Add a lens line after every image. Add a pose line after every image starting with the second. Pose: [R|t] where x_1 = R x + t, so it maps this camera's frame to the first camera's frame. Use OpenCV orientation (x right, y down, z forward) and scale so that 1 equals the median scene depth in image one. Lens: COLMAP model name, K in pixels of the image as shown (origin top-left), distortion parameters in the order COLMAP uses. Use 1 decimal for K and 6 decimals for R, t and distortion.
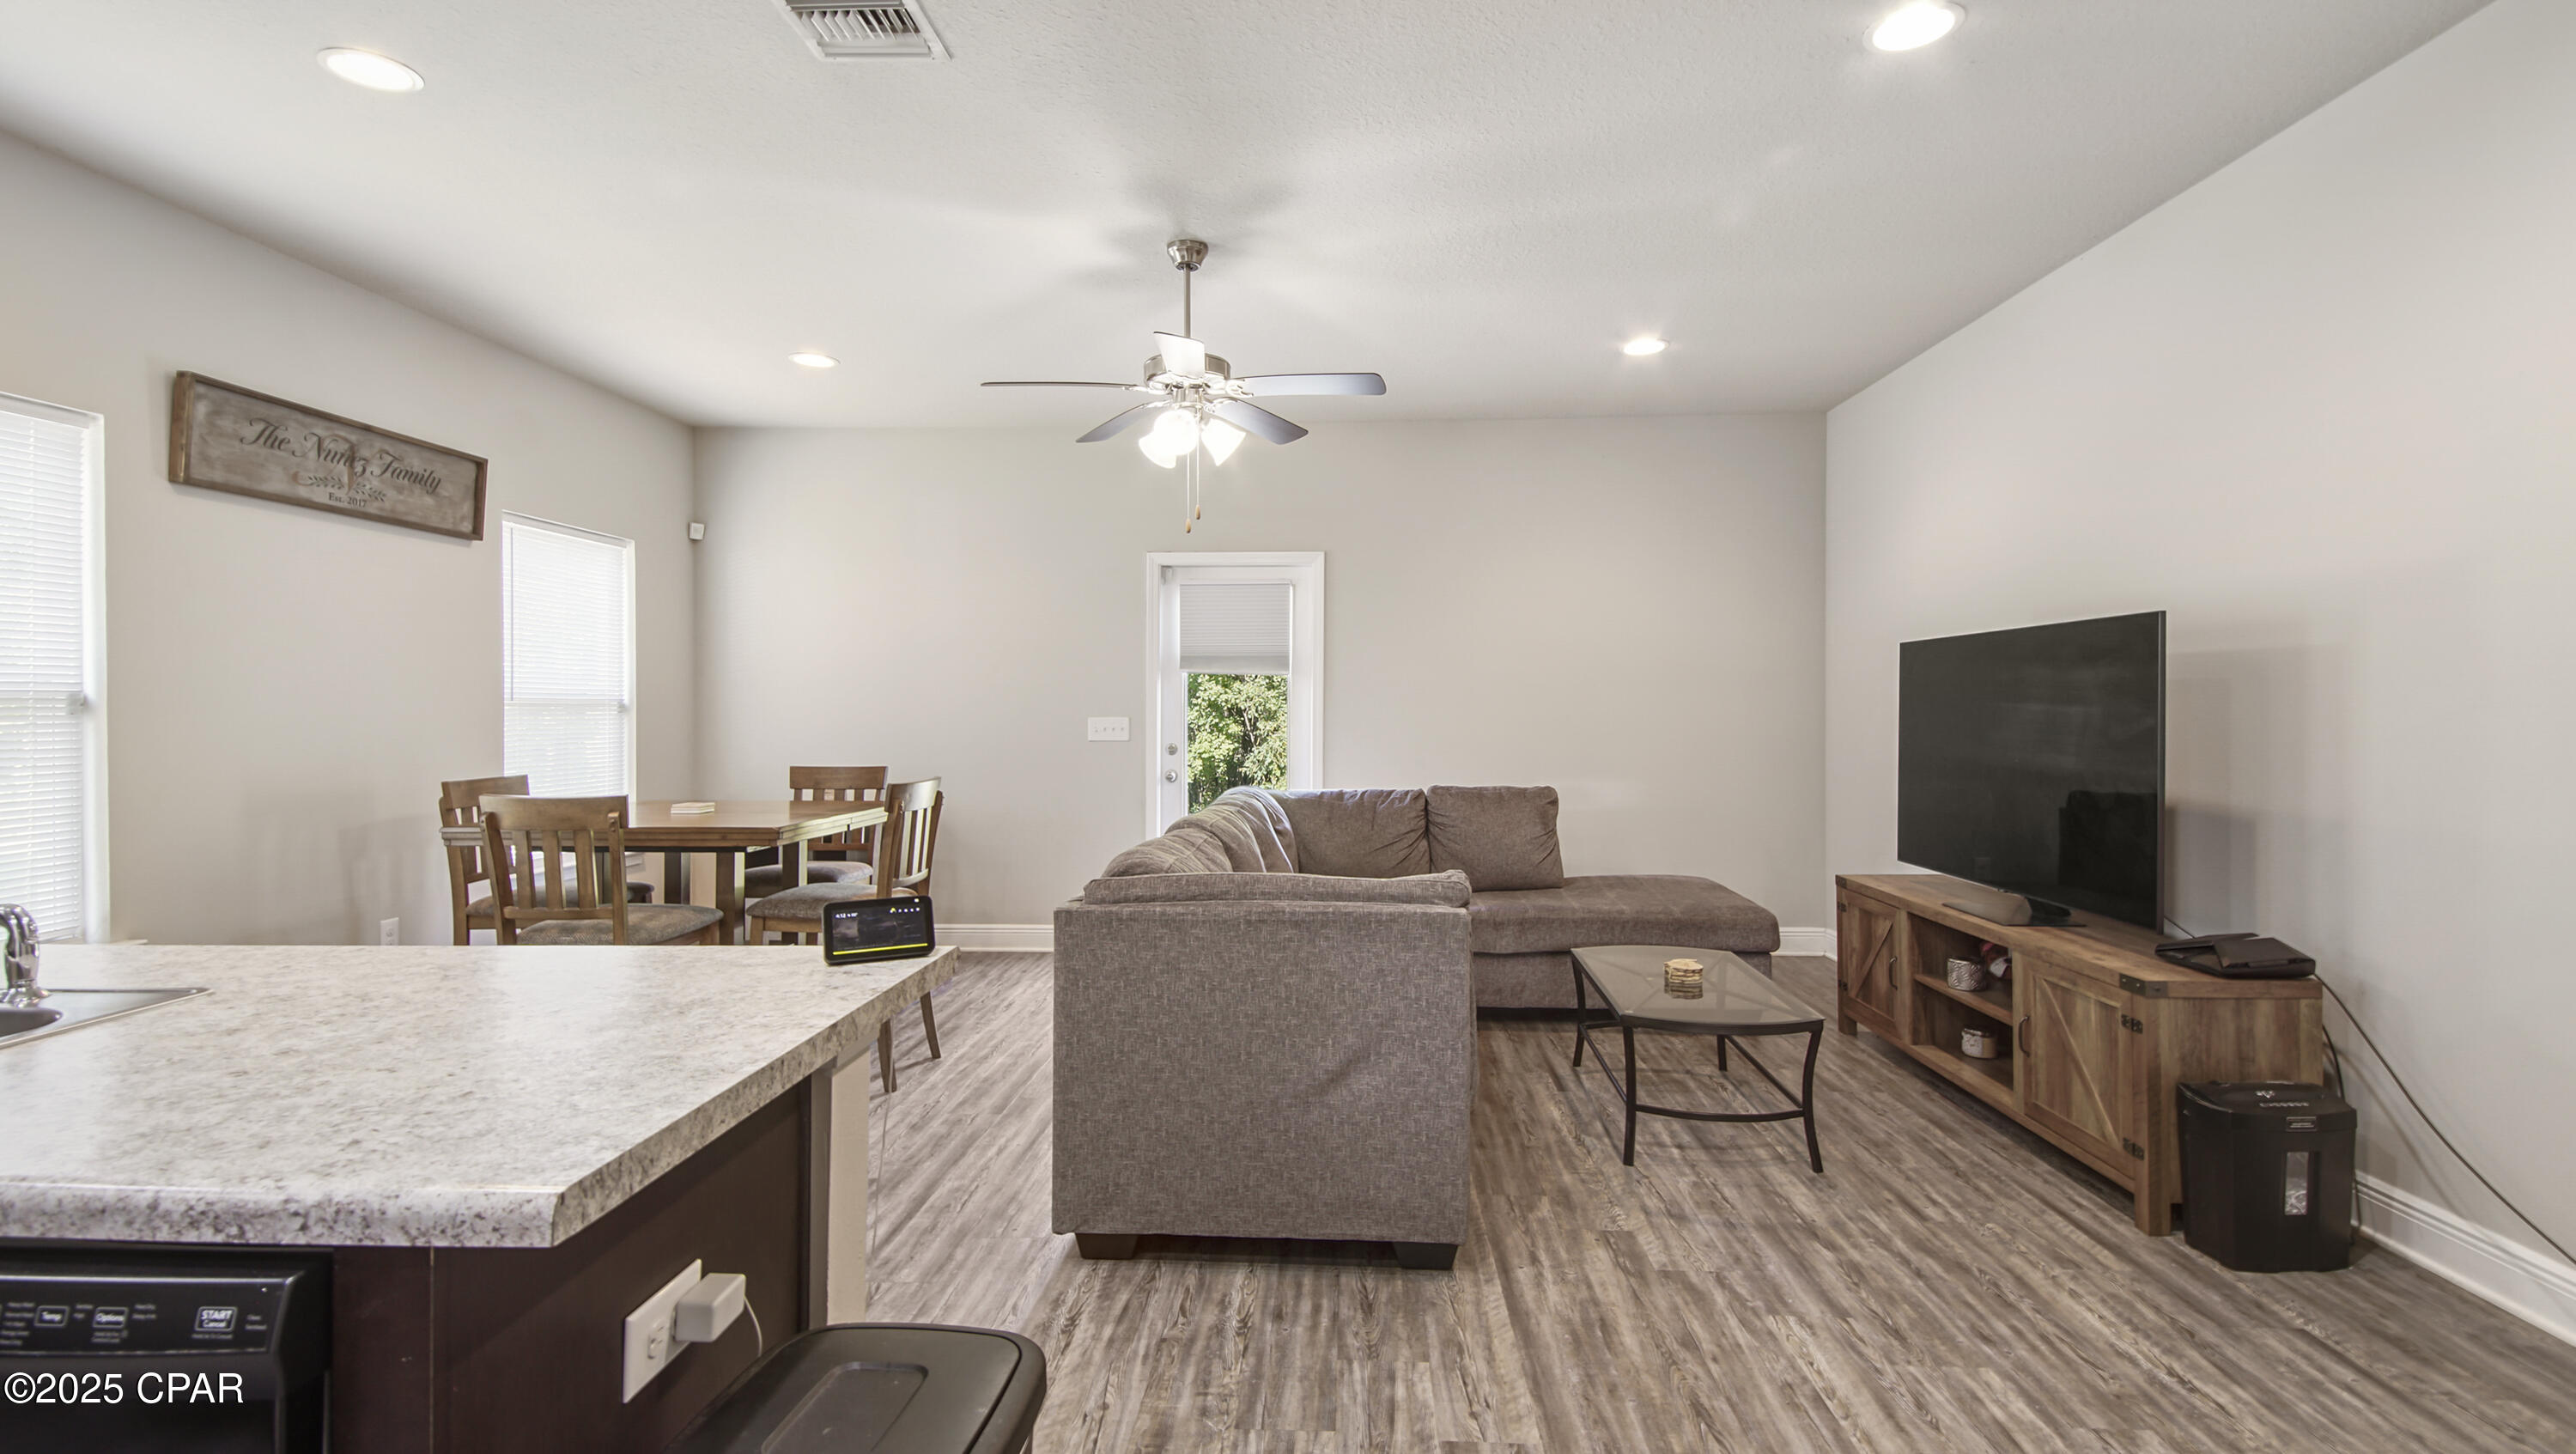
lens RADIAL K [[1191.2, 0, 1293.9], [0, 1191.2, 709.3], [0, 0, 1]] dist [0.052577, -0.029309]
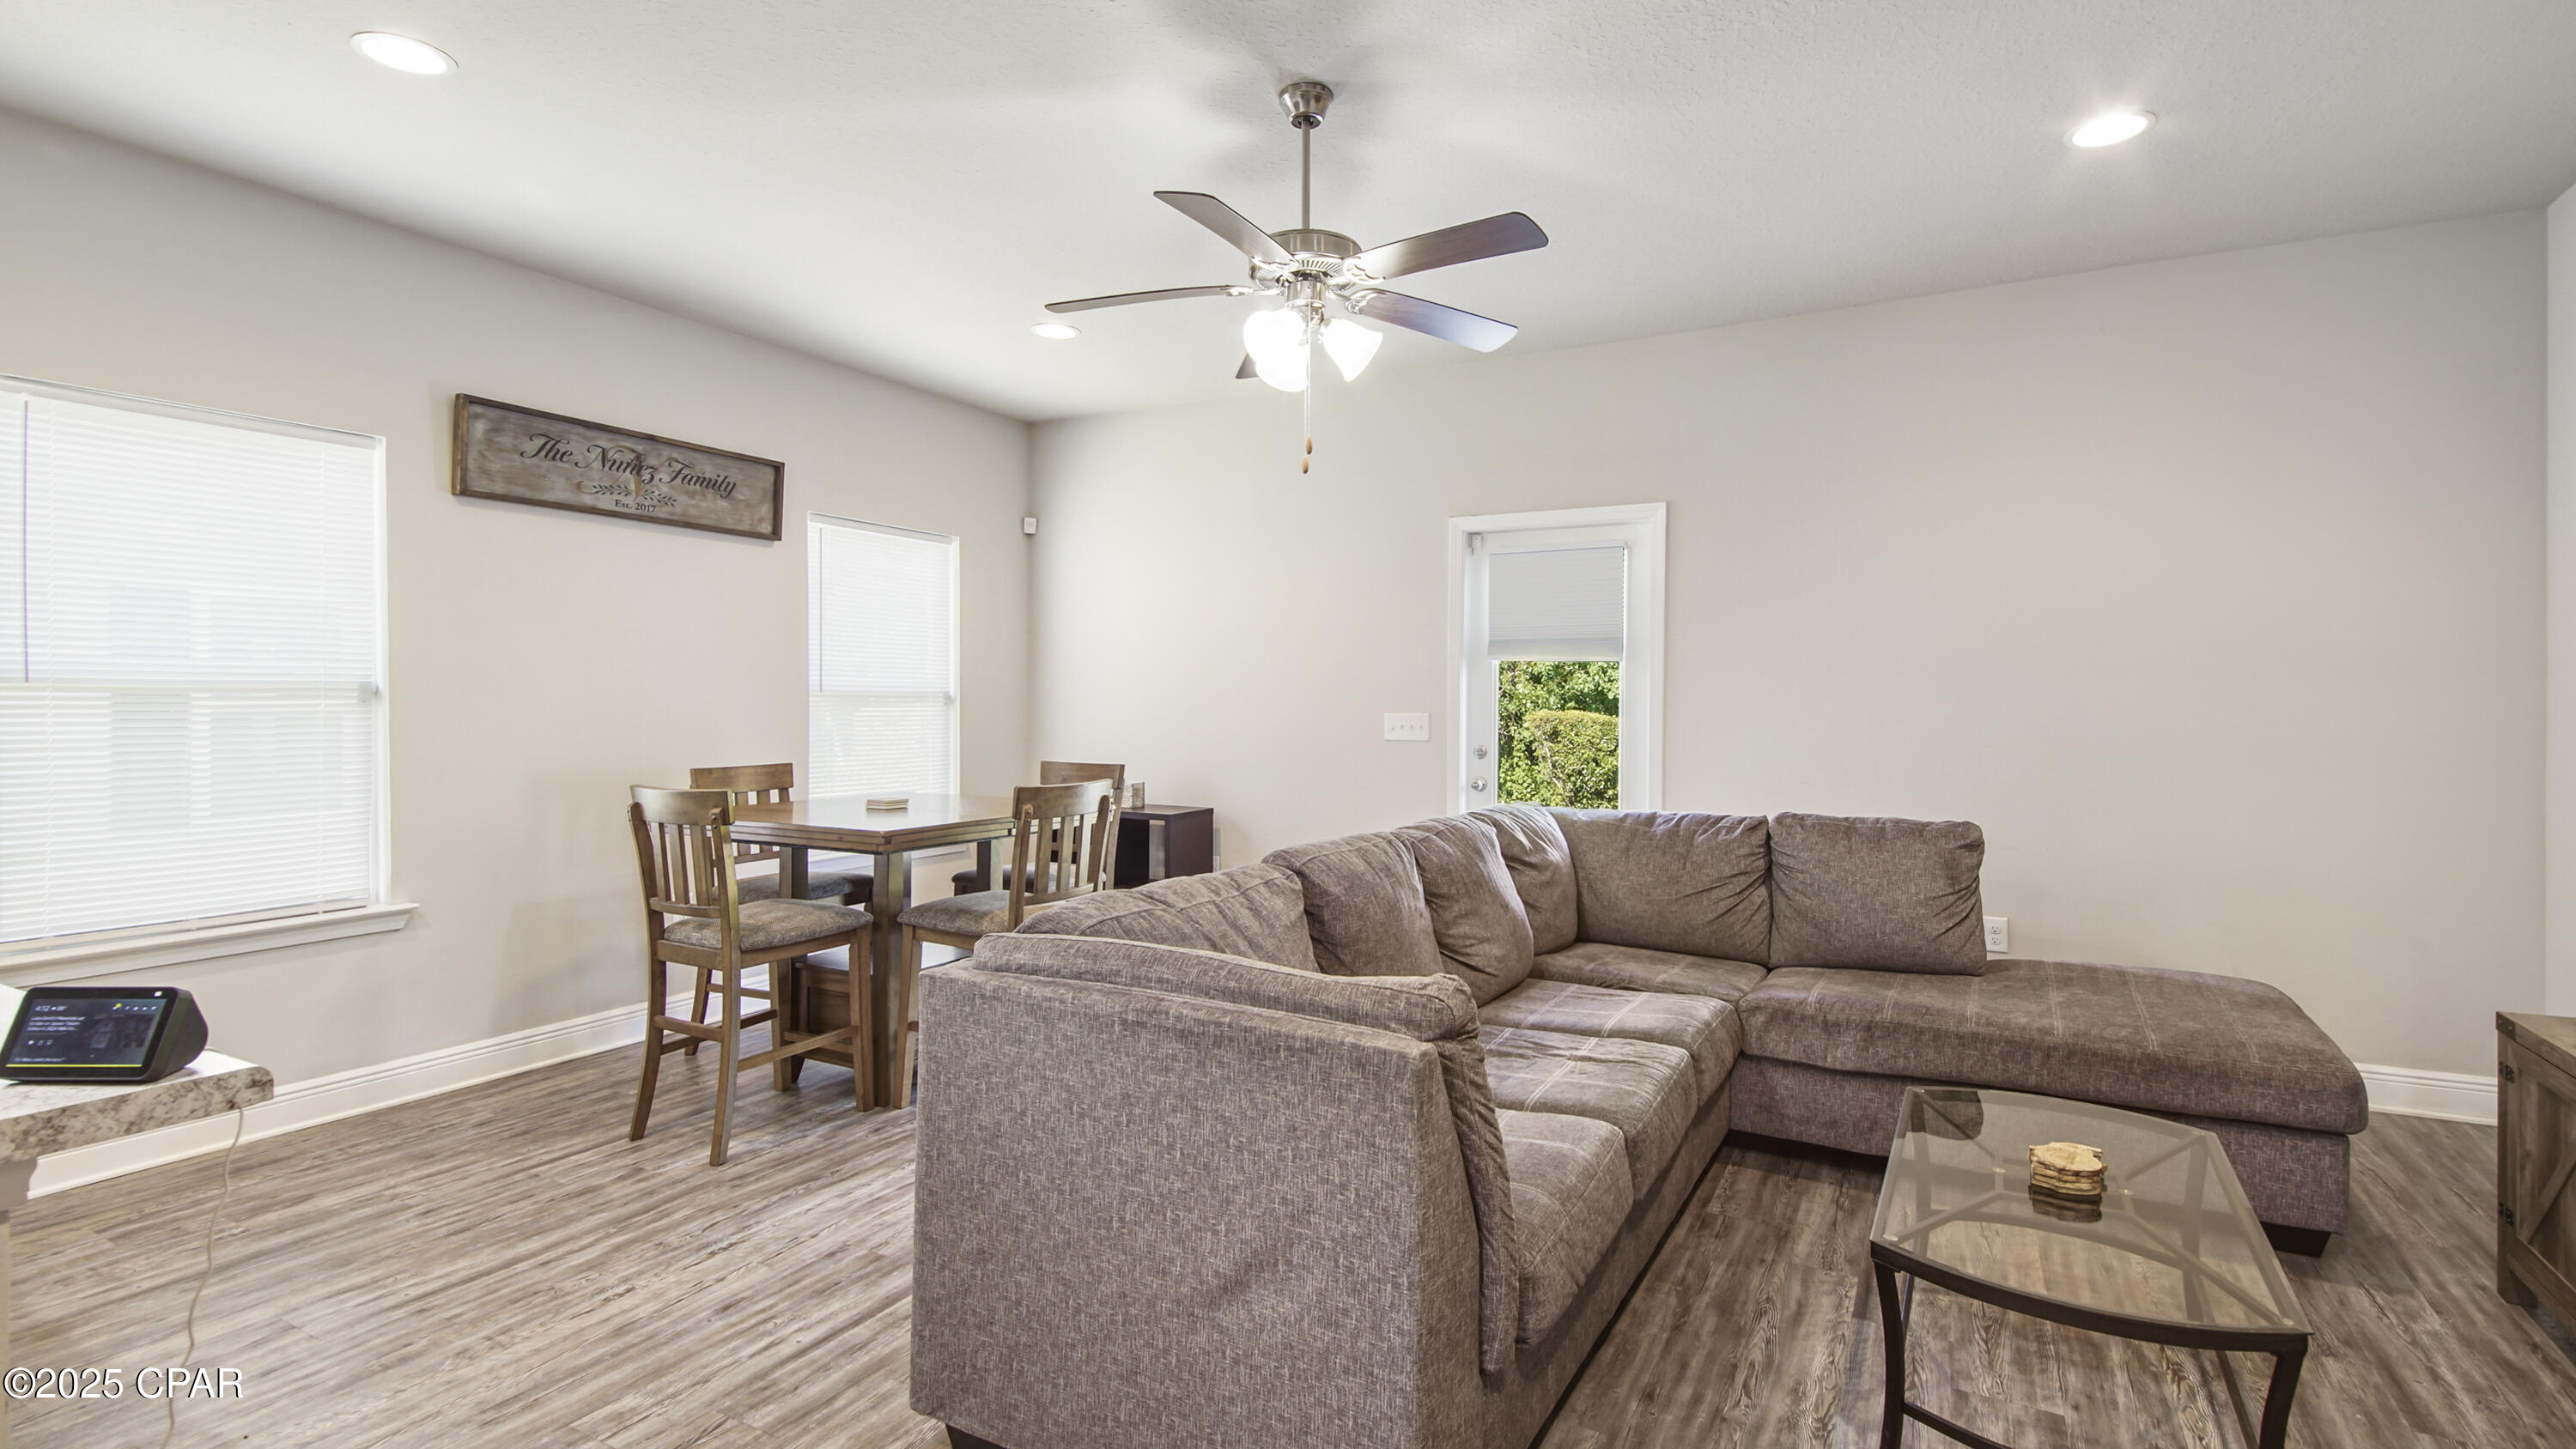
lens RADIAL K [[1190.9, 0, 1293.9], [0, 1190.9, 706.8], [0, 0, 1]] dist [0.052577, -0.029309]
pose [[0.898380, 0.008042, -0.439145, 0.241158], [-0.006601, 0.999967, 0.004808, -0.001851], [0.439169, -0.001420, 0.898404, 0.311371]]
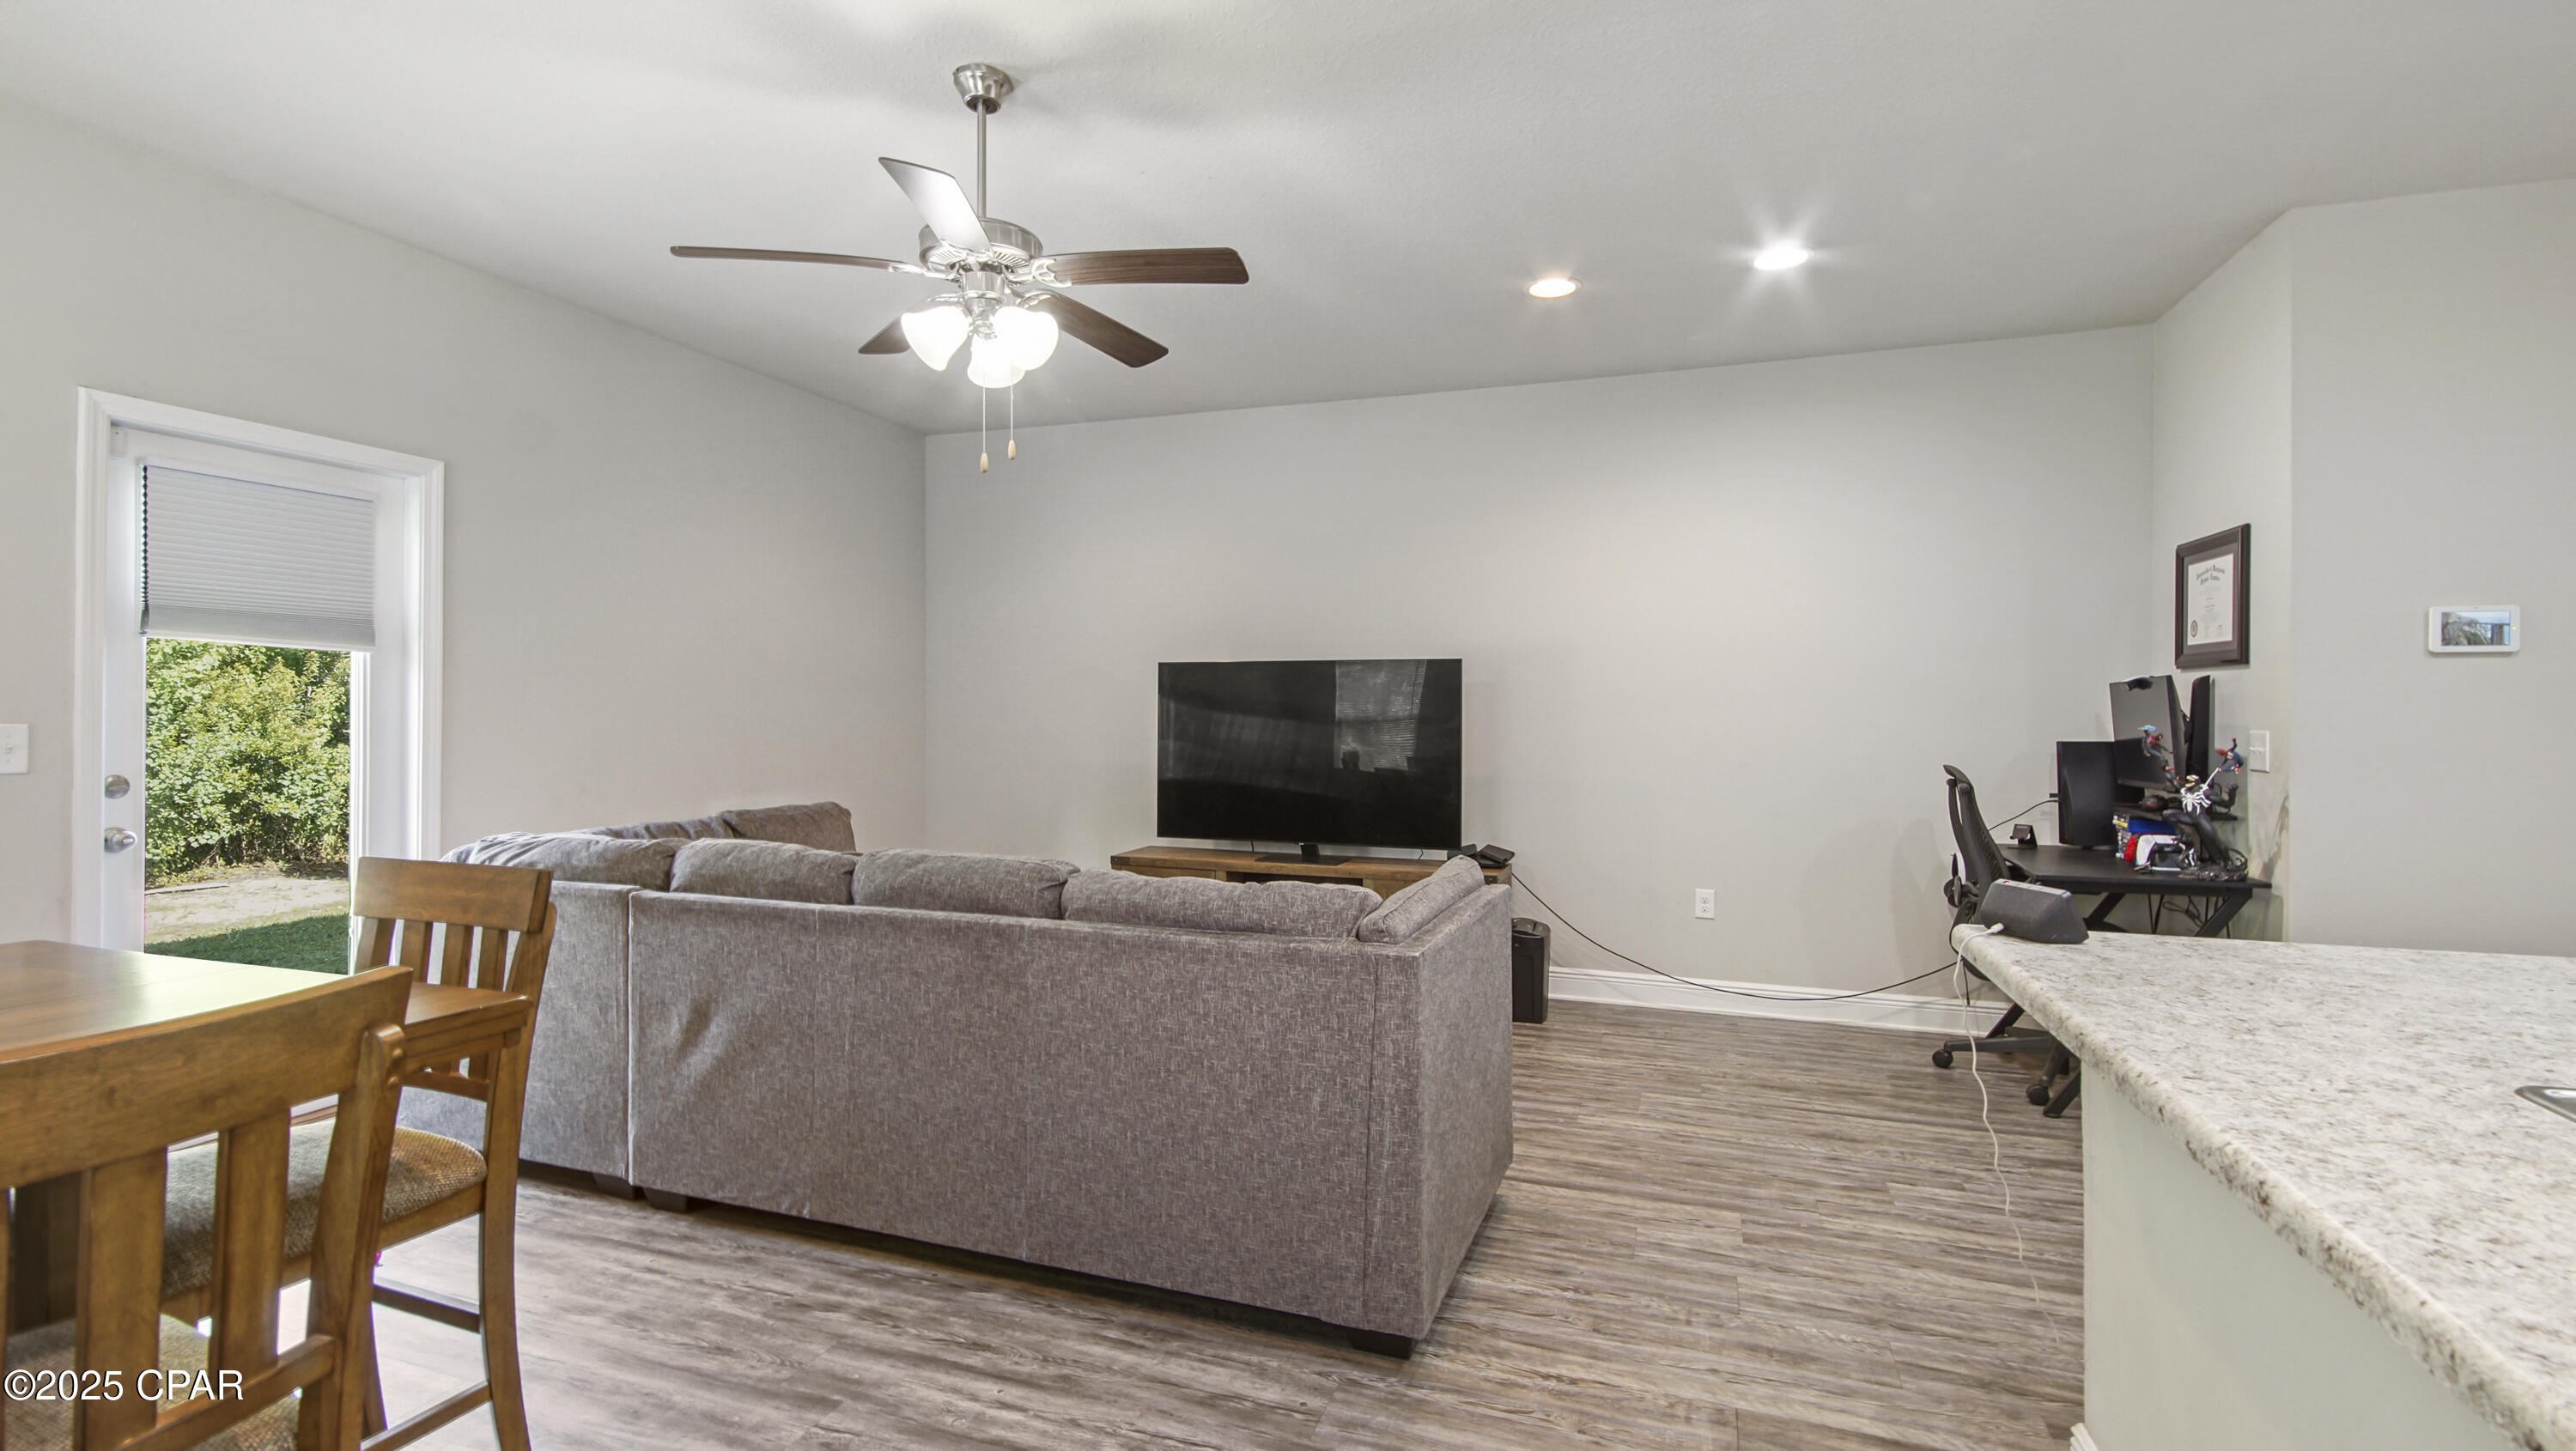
lens RADIAL K [[1191.0, 0, 1293.9], [0, 1191.0, 707.8], [0, 0, 1]] dist [0.052577, -0.029309]
pose [[0.264098, 0.011423, 0.964428, -0.755848], [-0.000360, 0.999931, -0.011745, 0.008576], [-0.964496, 0.002755, 0.264083, 0.636882]]
